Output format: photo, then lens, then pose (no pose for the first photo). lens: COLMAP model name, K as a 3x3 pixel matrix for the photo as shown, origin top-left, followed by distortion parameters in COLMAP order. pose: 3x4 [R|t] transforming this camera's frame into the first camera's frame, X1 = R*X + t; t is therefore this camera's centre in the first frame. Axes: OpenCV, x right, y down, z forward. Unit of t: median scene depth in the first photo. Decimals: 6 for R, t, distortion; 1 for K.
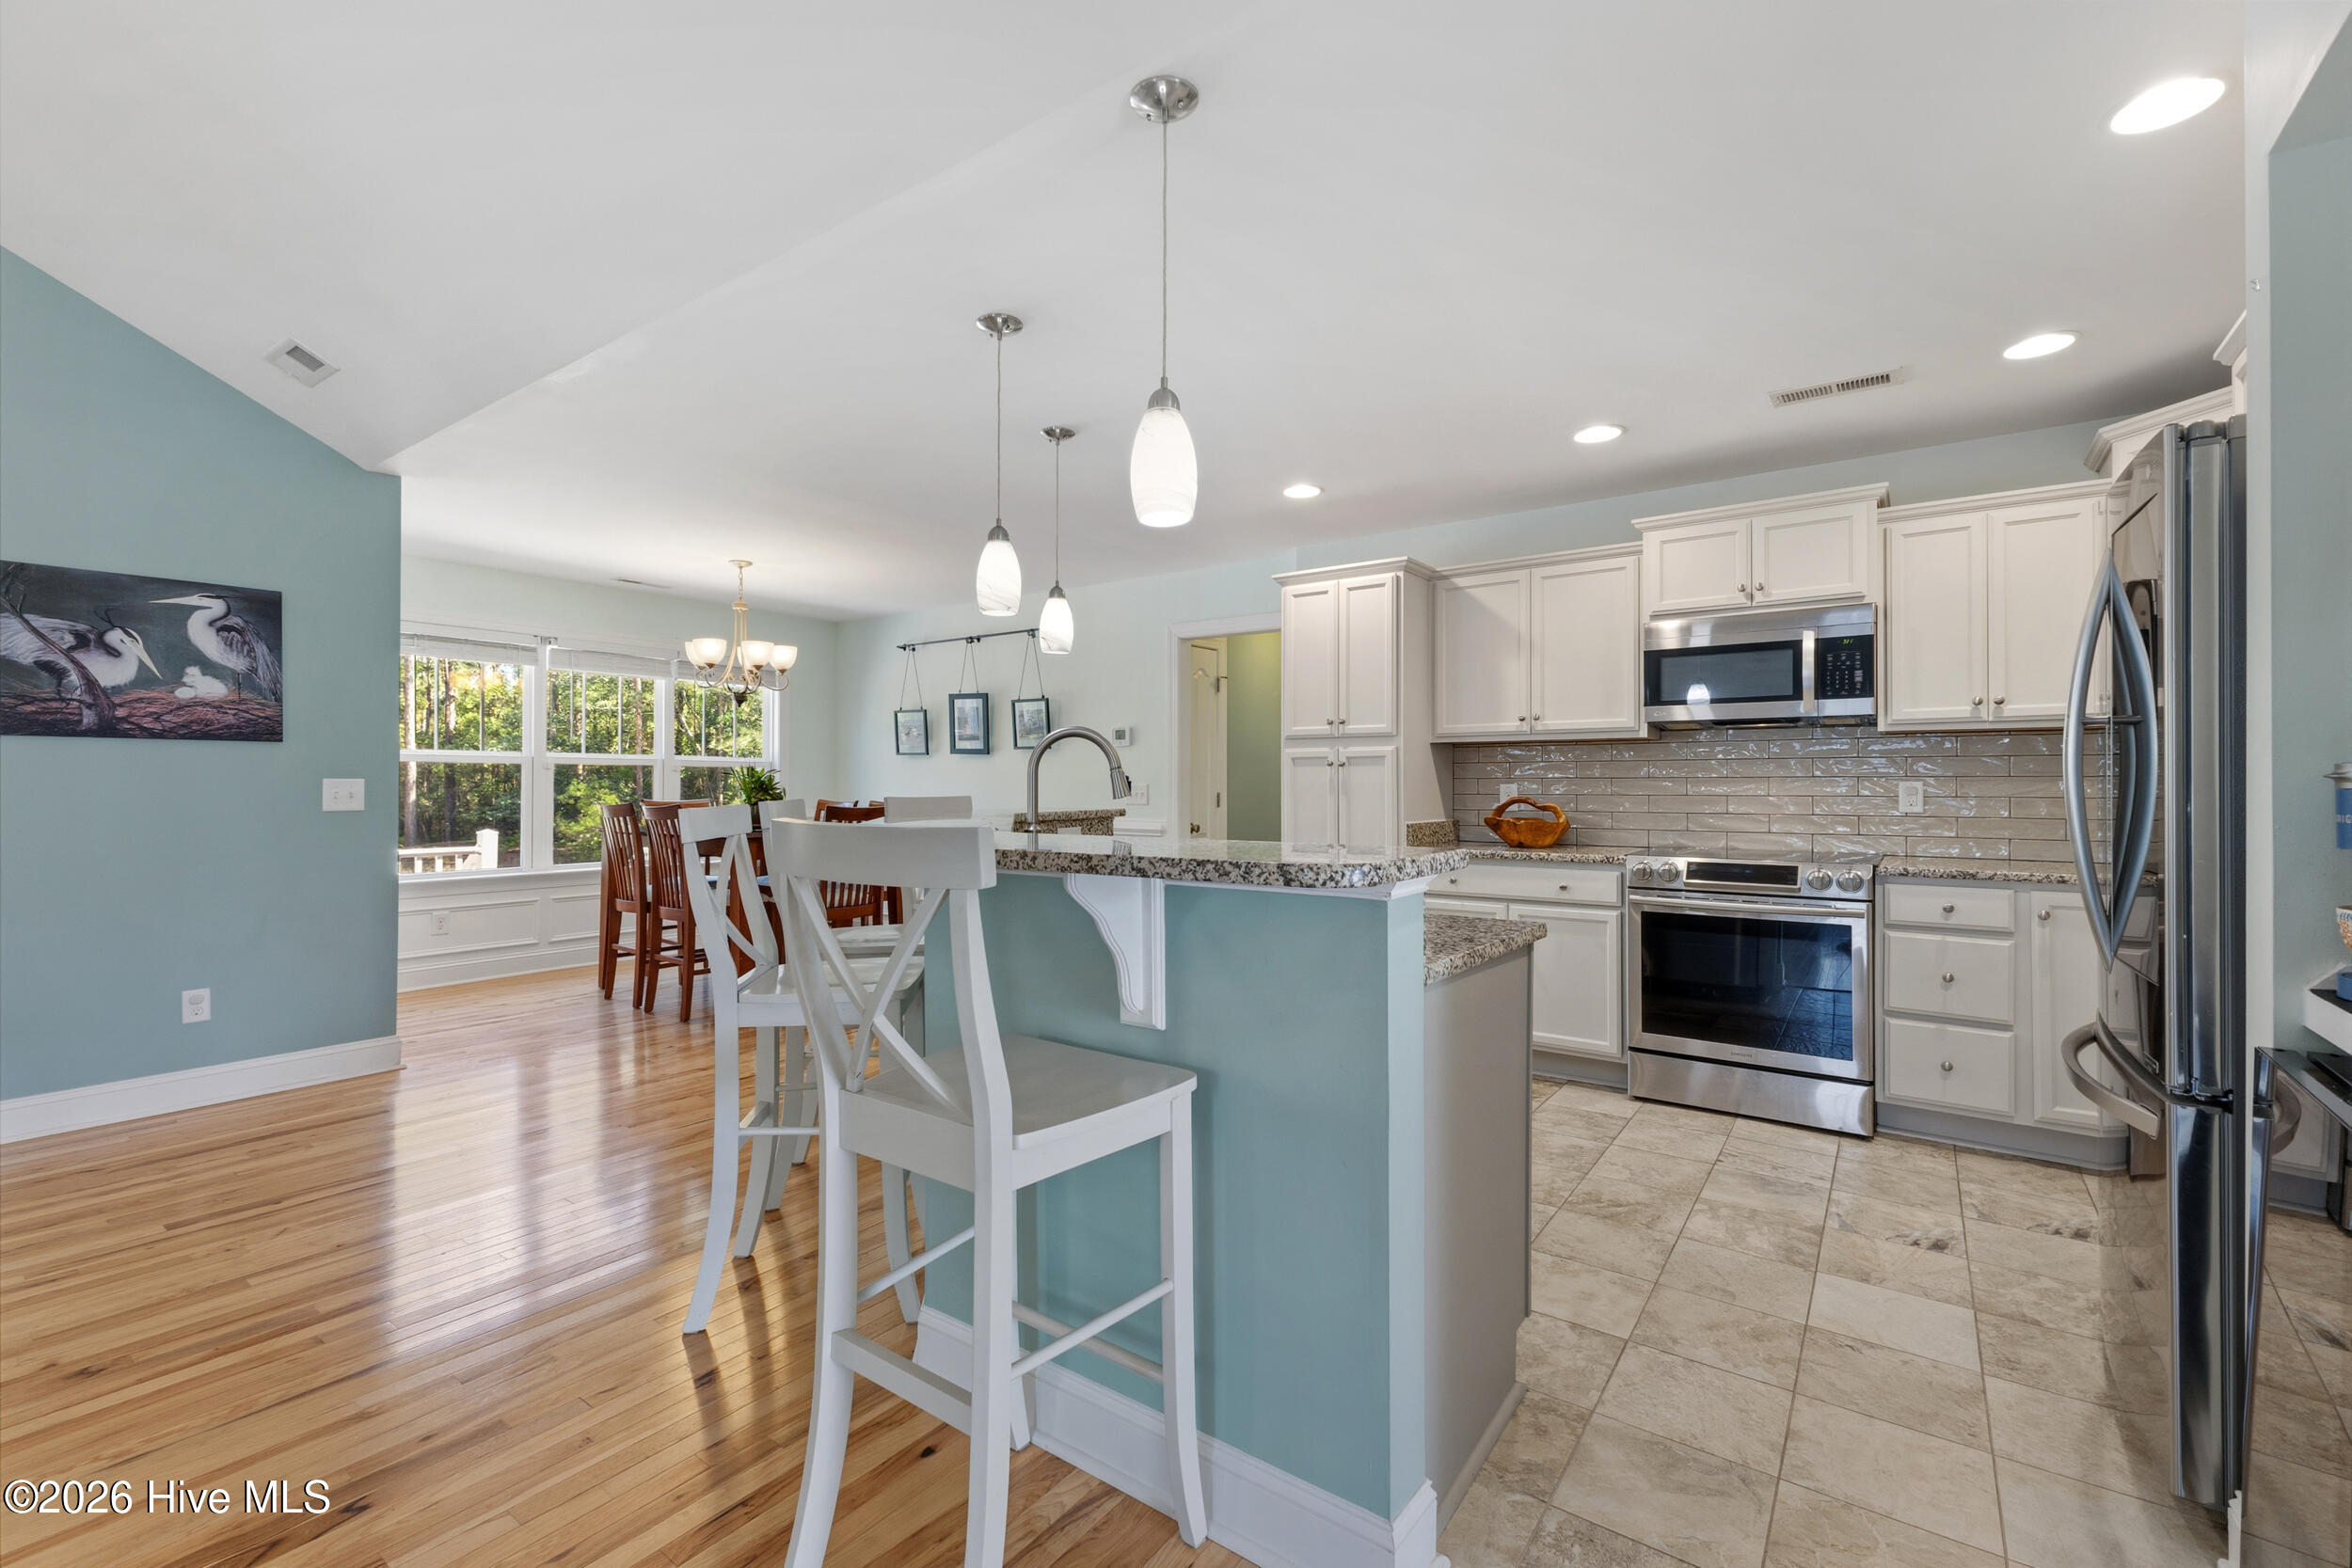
lens RADIAL K [[995.9, 0, 1184.6], [0, 995.9, 777.4], [0, 0, 1]] dist [-0.000360, 0.000023]
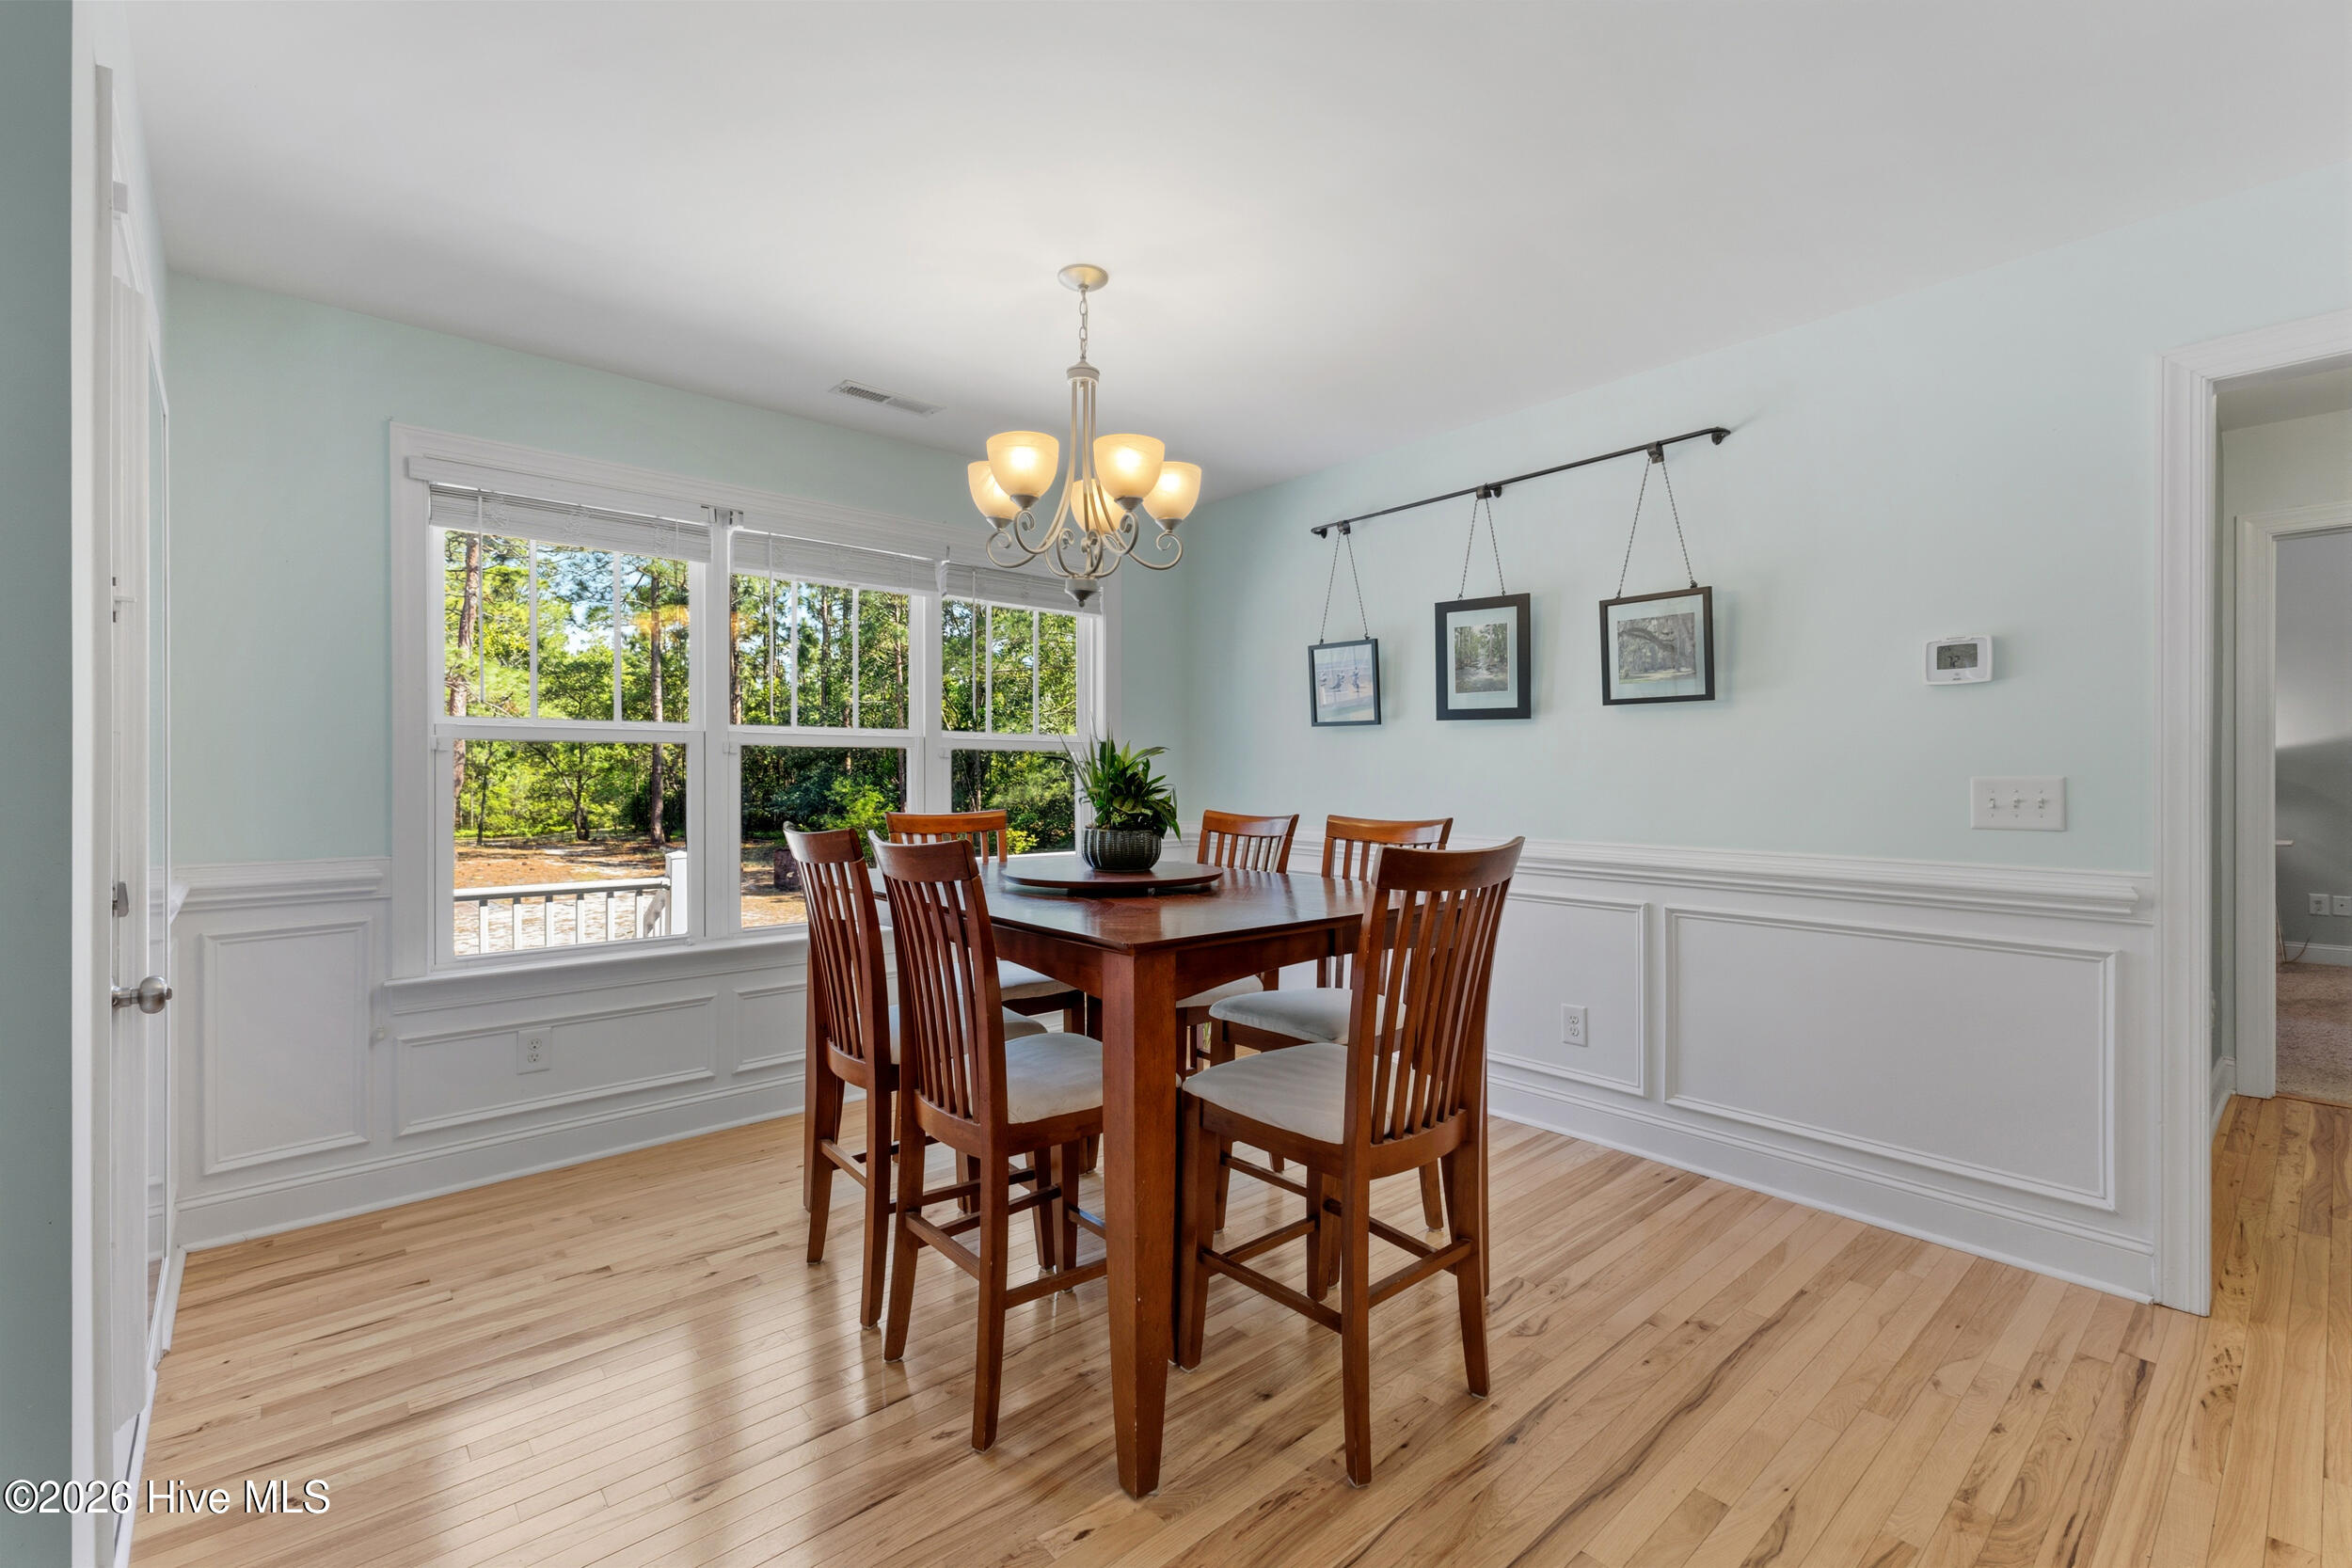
lens RADIAL K [[995.9, 0, 1184.6], [0, 995.9, 777.4], [0, 0, 1]] dist [-0.000360, 0.000023]
pose [[0.974524, -0.003351, -0.224260, -0.255195], [0.004576, 0.999977, 0.004946, 0.002951], [0.224238, -0.005846, 0.974517, 0.486583]]
